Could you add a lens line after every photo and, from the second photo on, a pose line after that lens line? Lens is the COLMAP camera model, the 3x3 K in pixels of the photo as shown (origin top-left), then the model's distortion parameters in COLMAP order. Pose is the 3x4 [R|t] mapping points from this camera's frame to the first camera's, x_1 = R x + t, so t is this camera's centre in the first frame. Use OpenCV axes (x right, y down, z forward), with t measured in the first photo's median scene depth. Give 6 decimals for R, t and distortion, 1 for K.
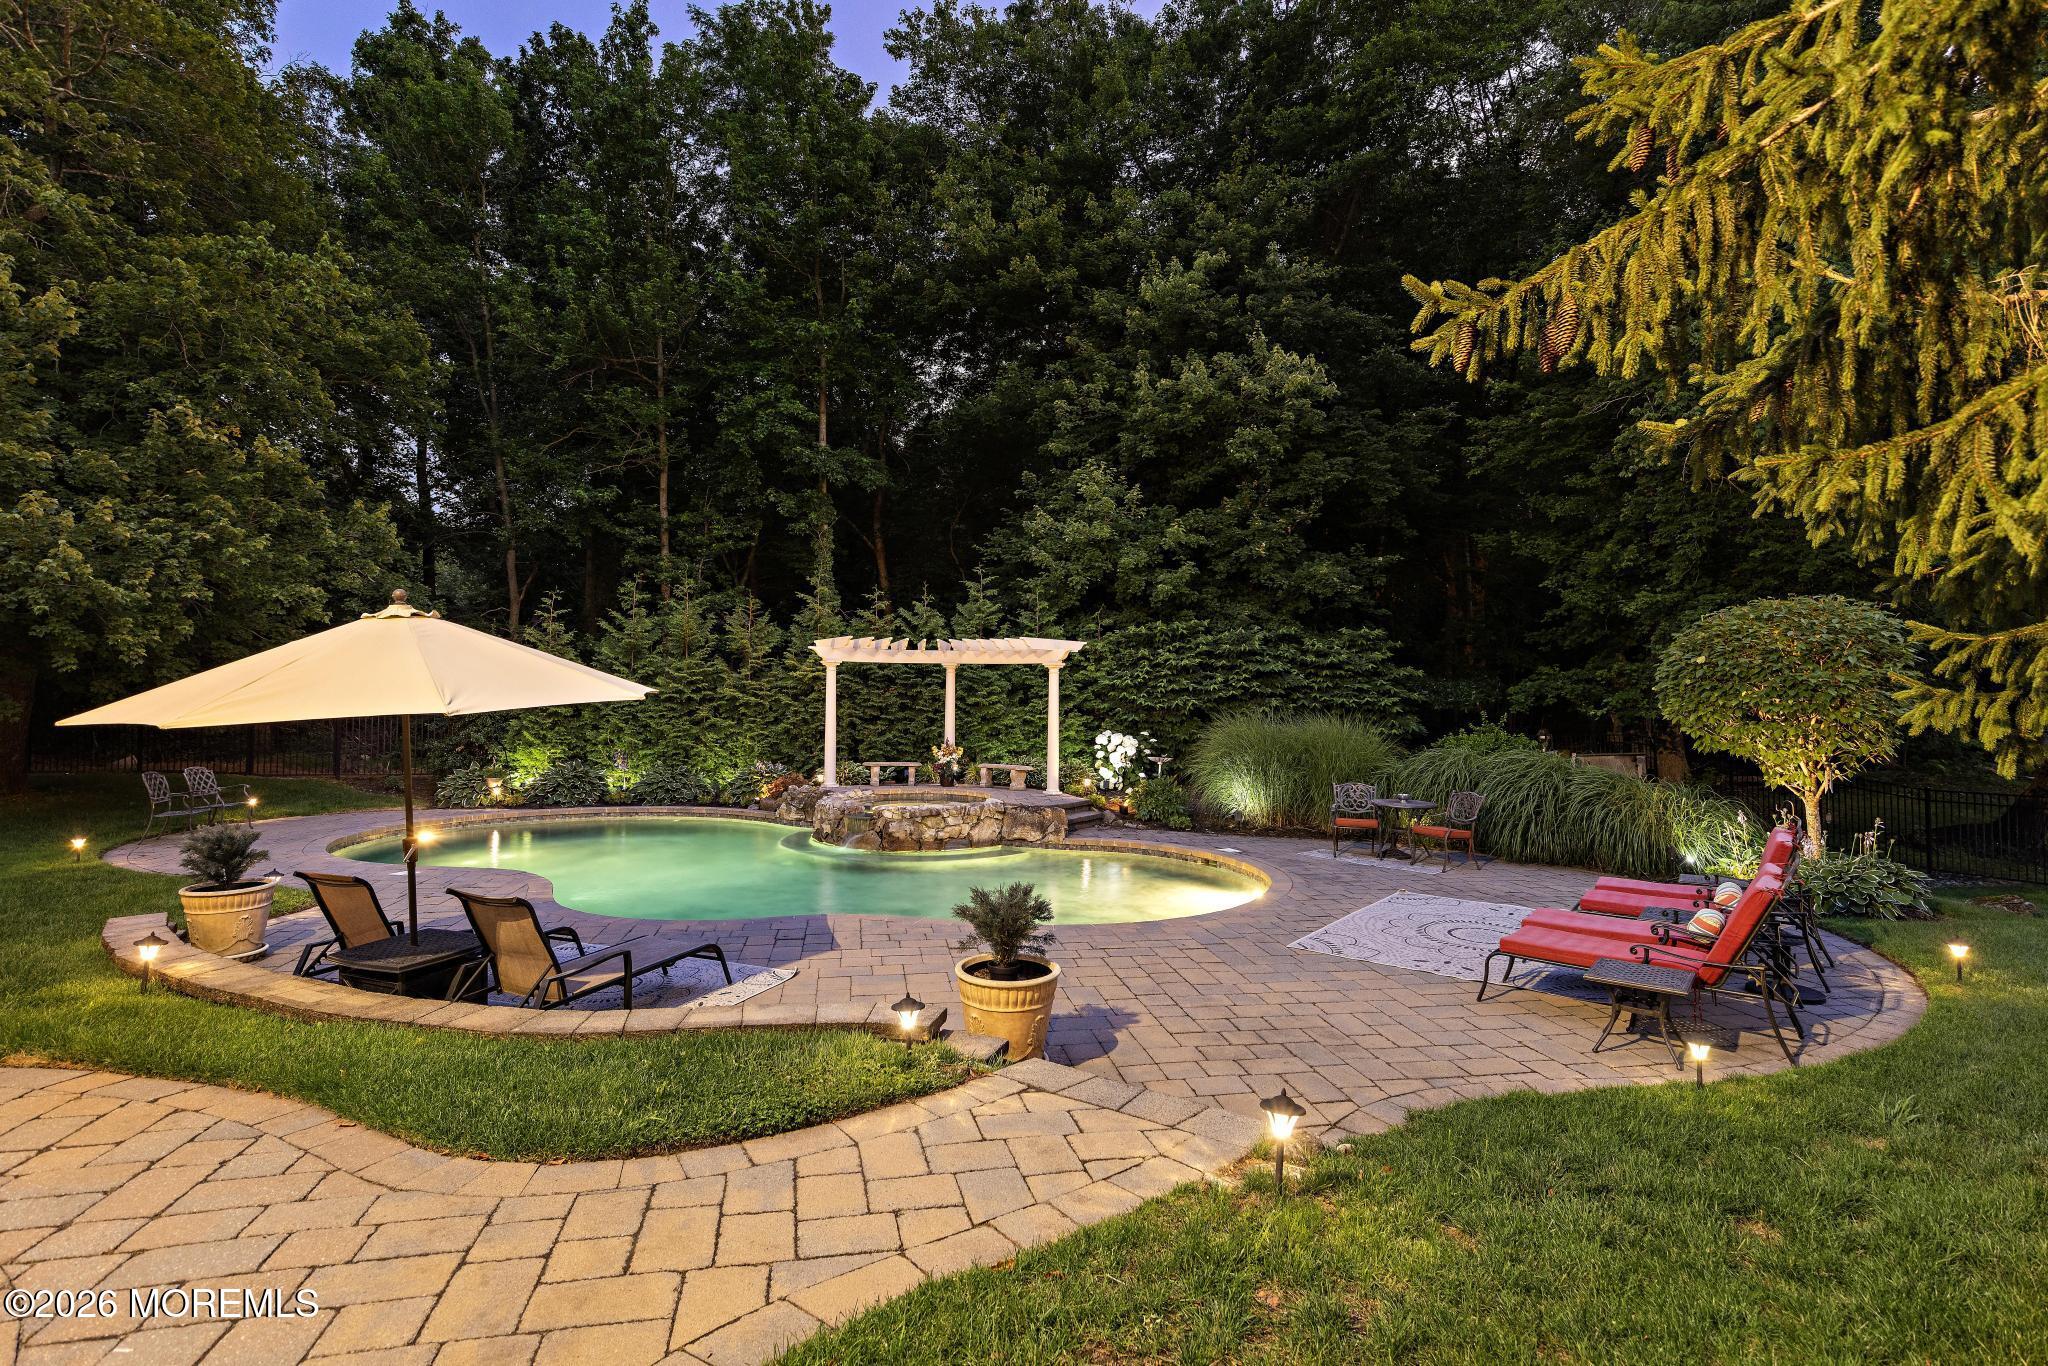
lens RADIAL K [[1005.8, 0, 1017.3], [0, 1005.8, 692.0], [0, 0, 1]] dist [-0.002648, -0.000121]
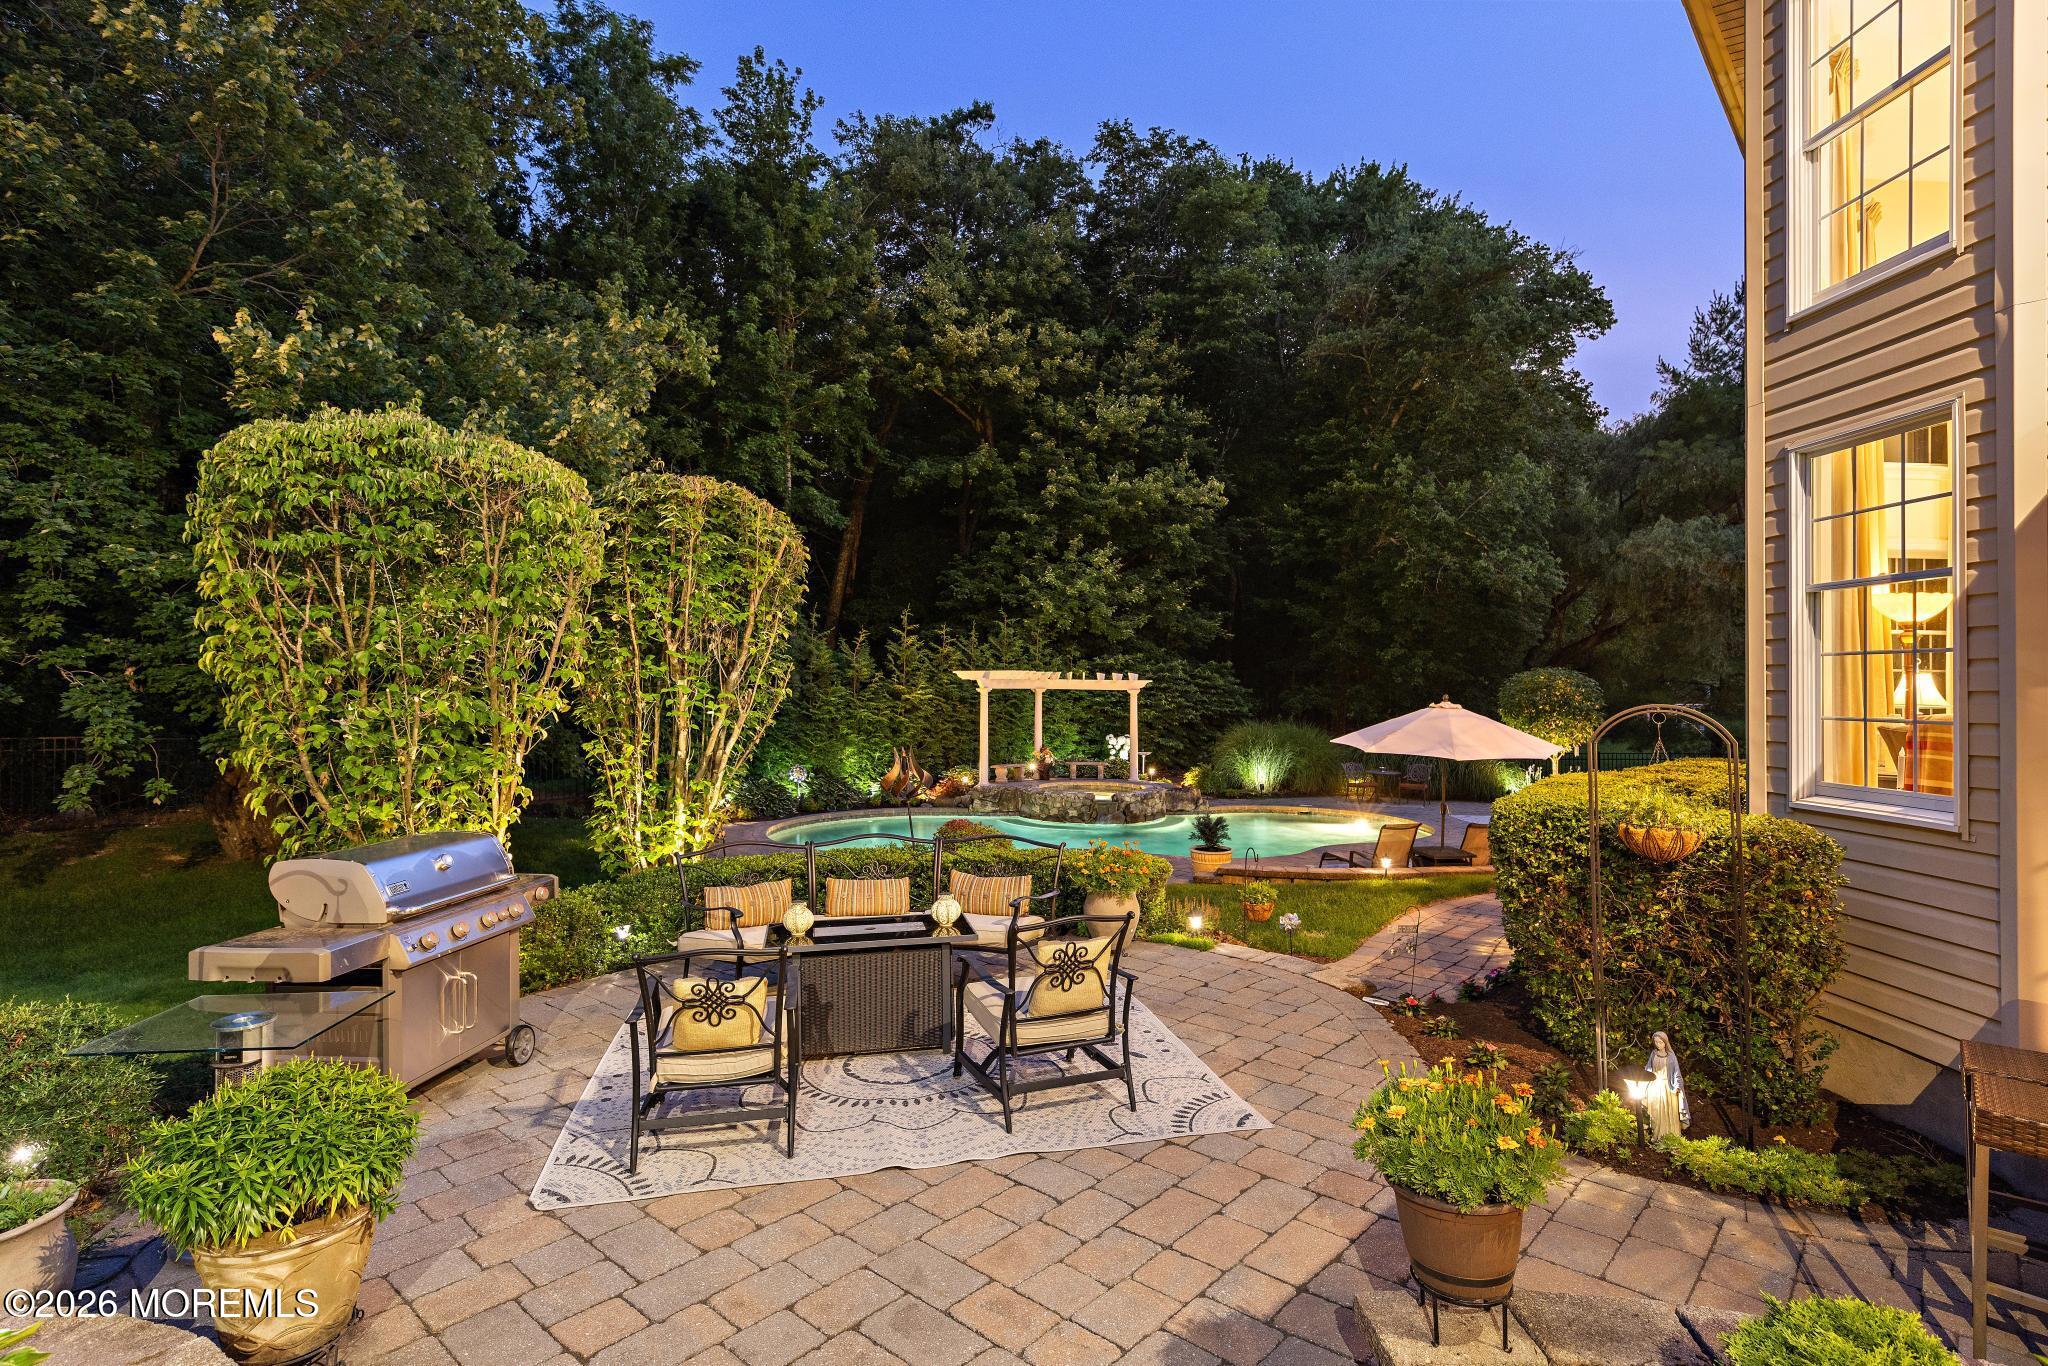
lens RADIAL K [[1046.6, 0, 1020.3], [0, 1046.6, 689.3], [0, 0, 1]] dist [-0.000207, -0.000501]
pose [[0.824166, -0.008248, 0.566289, -0.911649], [0.000213, 0.999898, 0.014253, -0.049208], [-0.566349, -0.011626, 0.824084, -0.140250]]
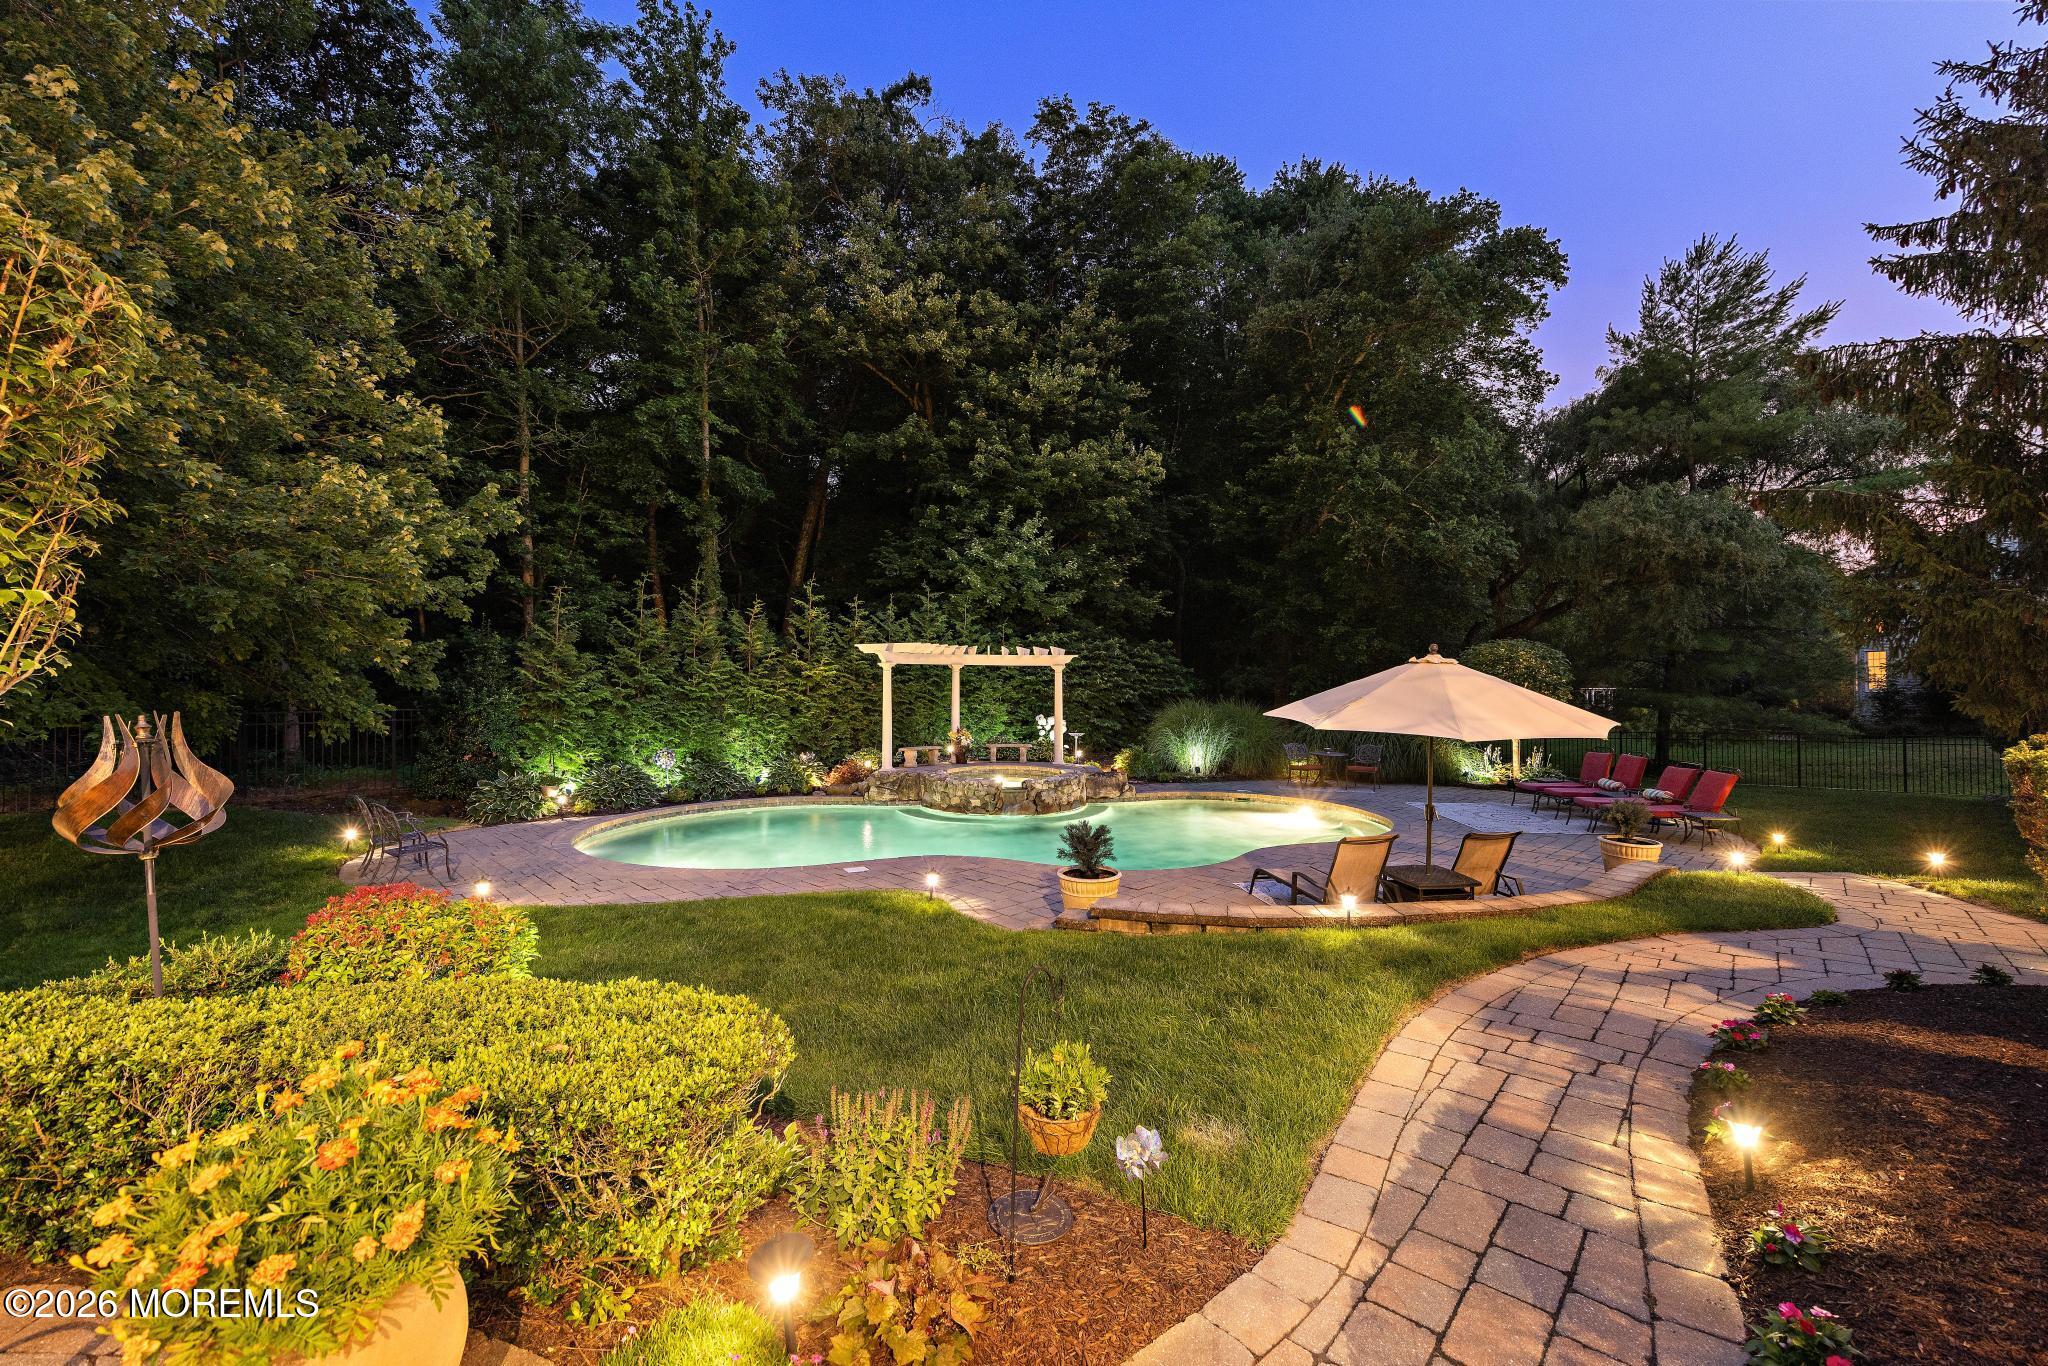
lens RADIAL K [[853.2, 0, 1027.7], [0, 853.2, 685.4], [0, 0, 1]] dist [0.003118, 0.000317]
pose [[0.821731, -0.012846, 0.569731, -0.617077], [0.004004, 0.999851, 0.016770, -0.020956], [-0.569862, -0.011499, 0.821660, 0.089403]]
